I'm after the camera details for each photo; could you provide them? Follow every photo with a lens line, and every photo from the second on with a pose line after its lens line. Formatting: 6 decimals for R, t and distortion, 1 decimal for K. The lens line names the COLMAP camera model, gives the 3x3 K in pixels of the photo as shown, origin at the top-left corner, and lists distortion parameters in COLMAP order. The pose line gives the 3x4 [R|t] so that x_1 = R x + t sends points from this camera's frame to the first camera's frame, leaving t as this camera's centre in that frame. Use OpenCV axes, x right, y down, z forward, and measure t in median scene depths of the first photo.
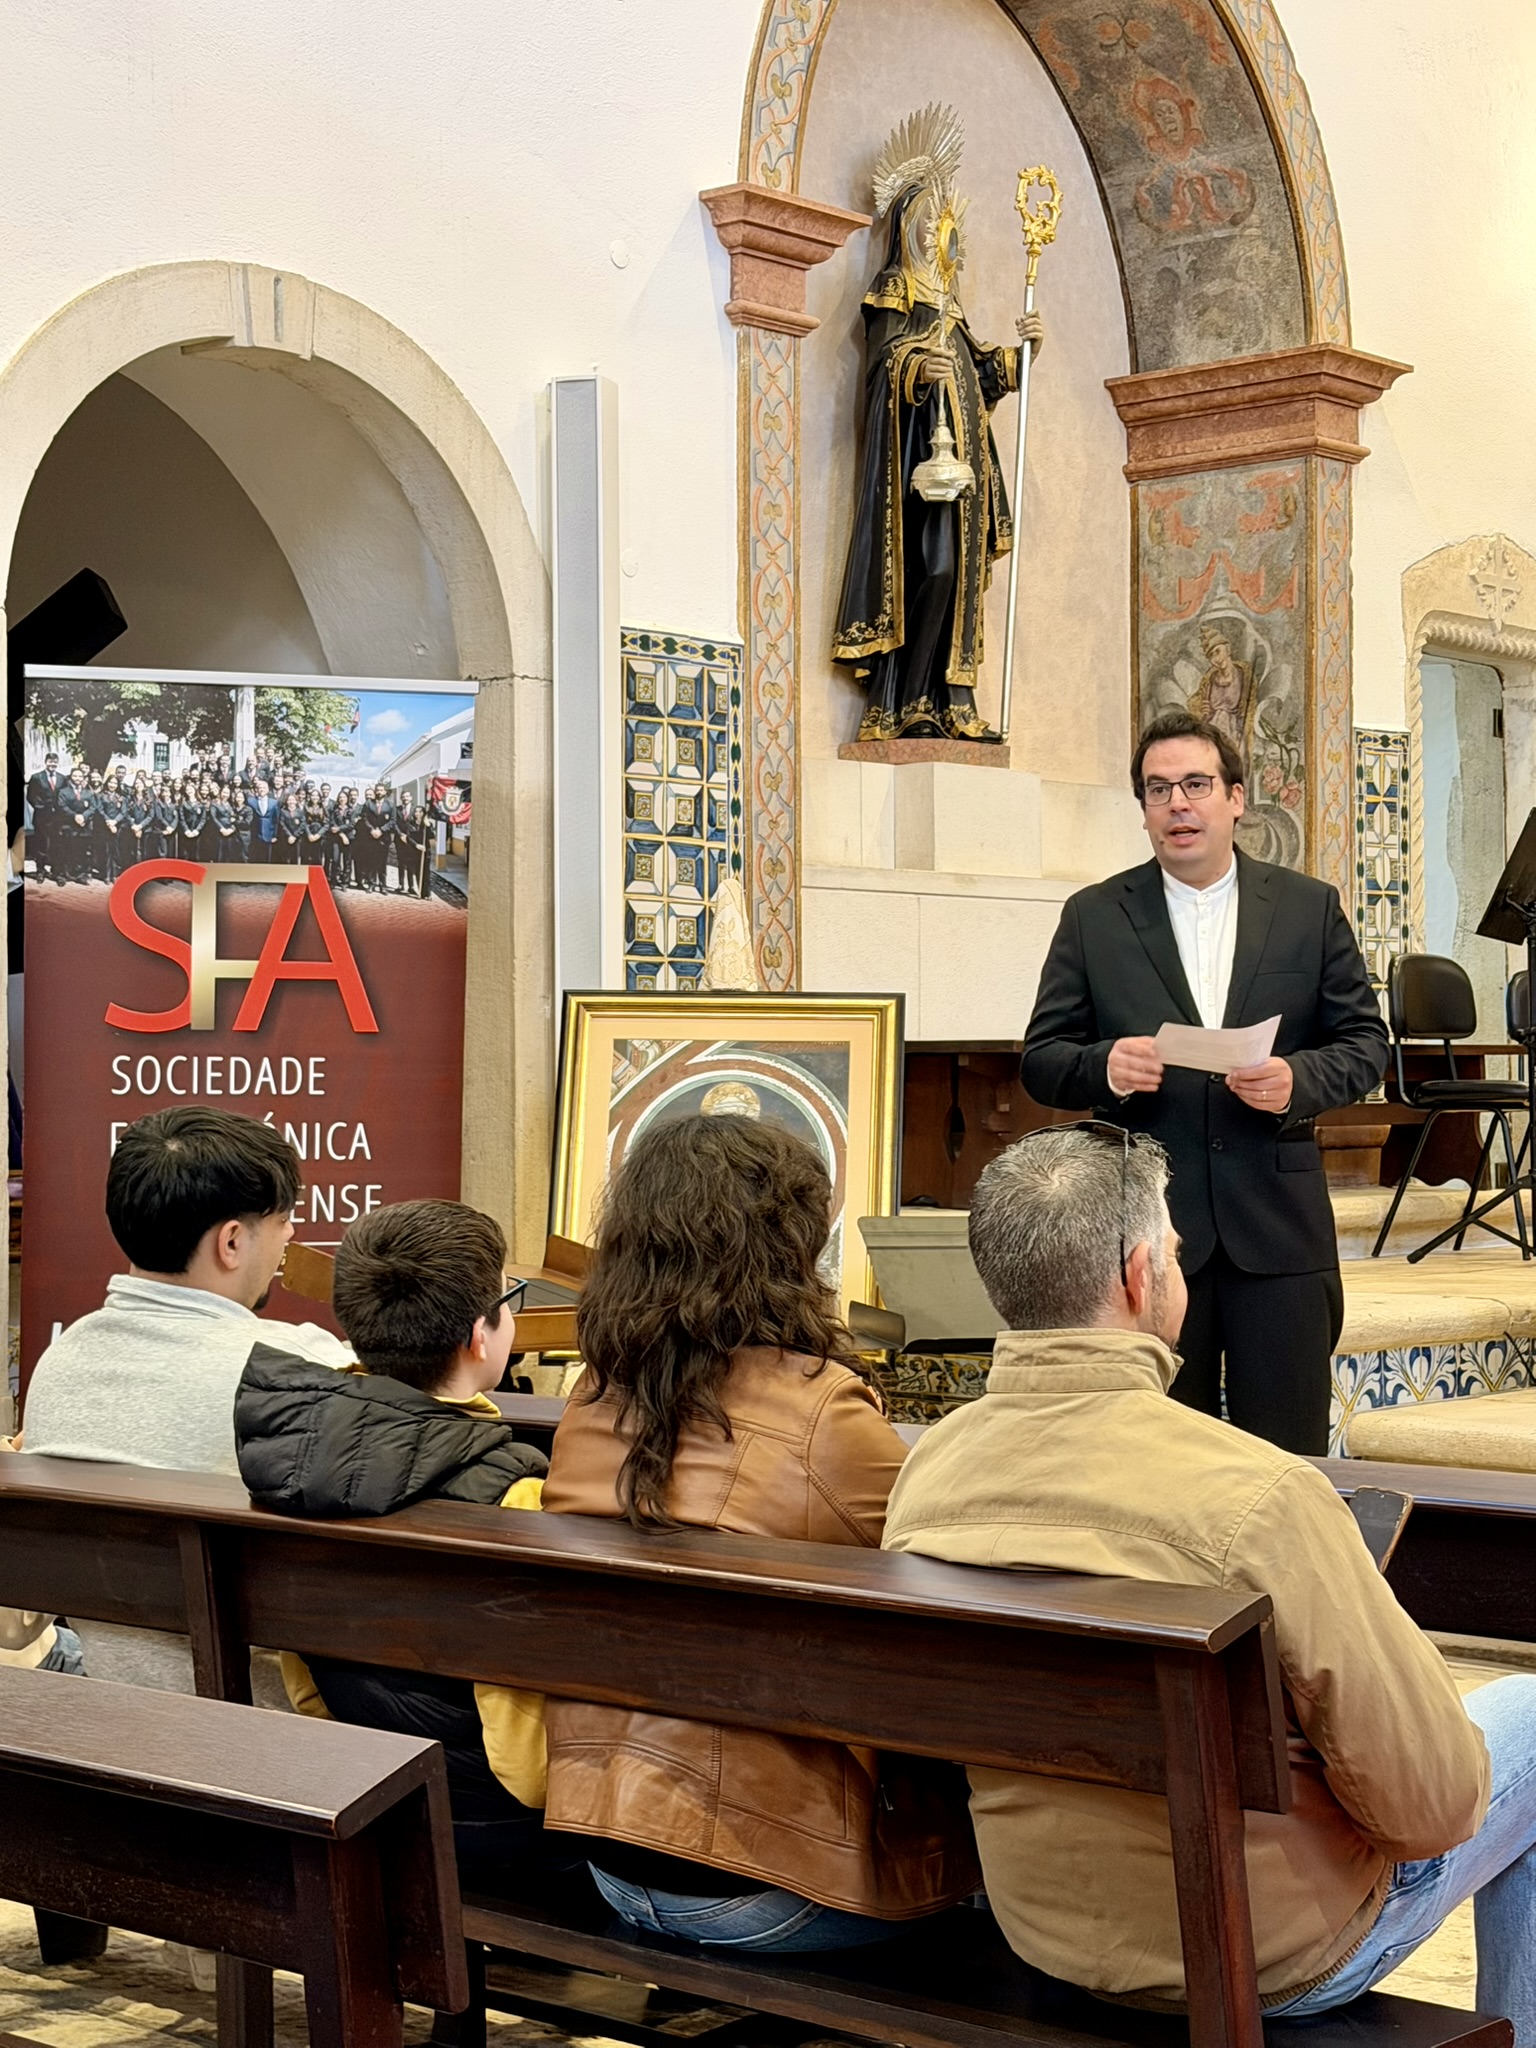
lens RADIAL K [[3565.0, 0, 719.9], [0, 3565.0, 1033.2], [0, 0, 1]] dist [0.130127, 0.147938]
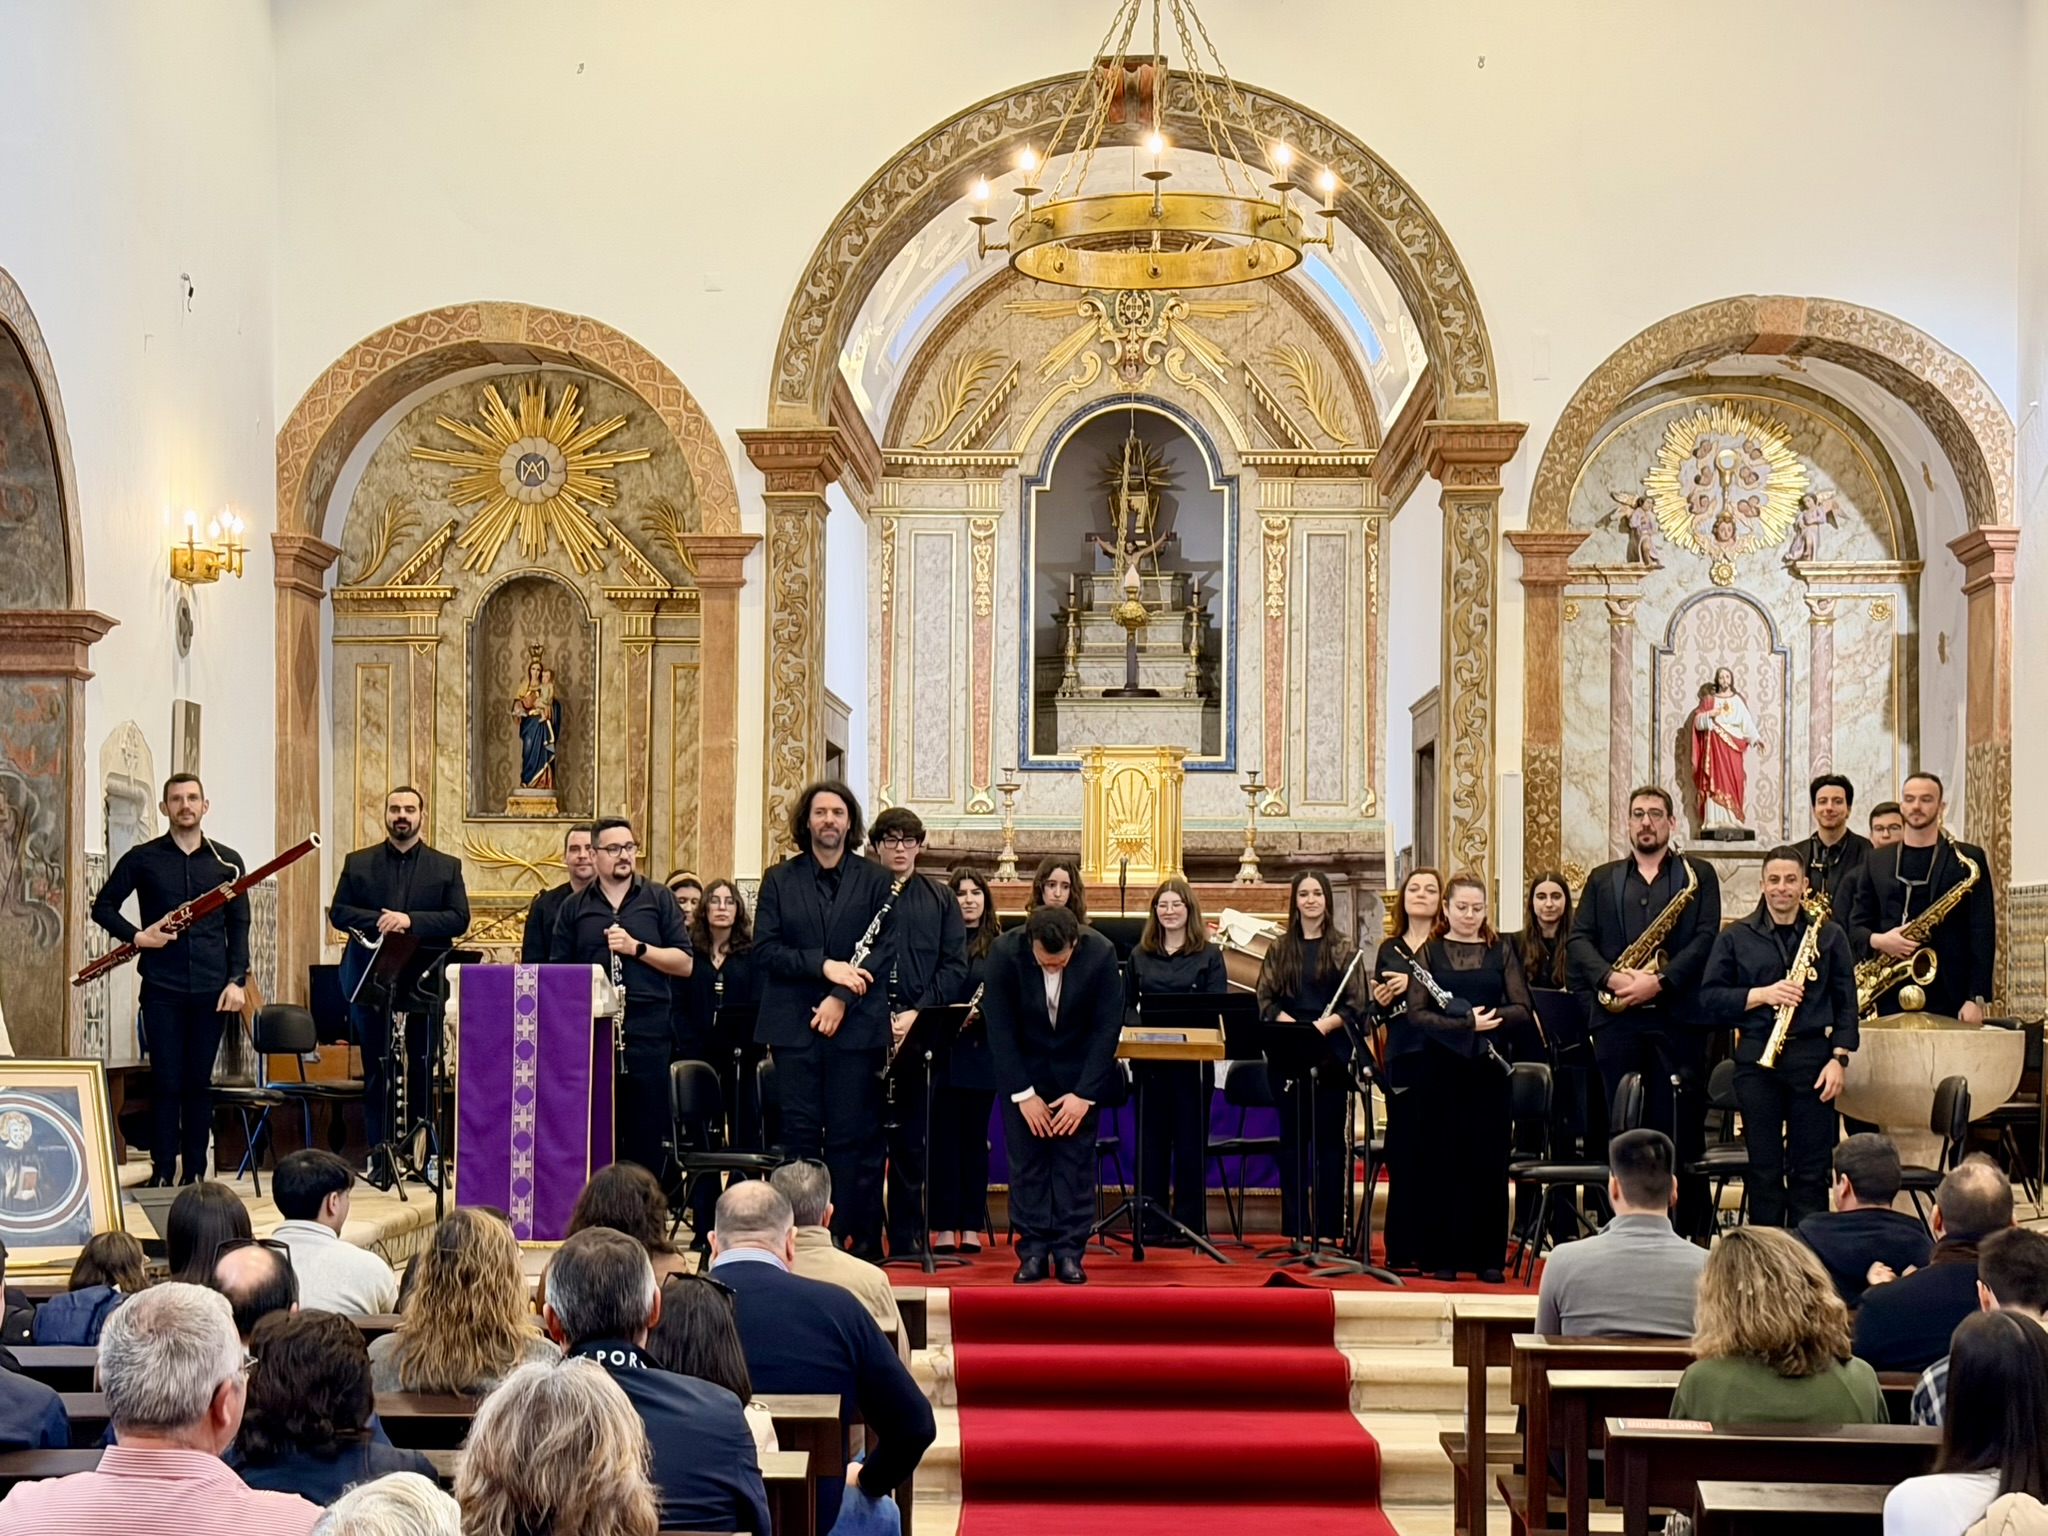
lens RADIAL K [[3545.7, 0, 981.8], [0, 3545.7, 912.7], [0, 0, 1]] dist [0.149887, -0.156758]
pose [[0.756767, 0.020189, 0.653373, -0.540593], [-0.015974, 0.999796, -0.012393, -0.047207], [-0.653490, -0.001058, 0.756934, -0.417308]]
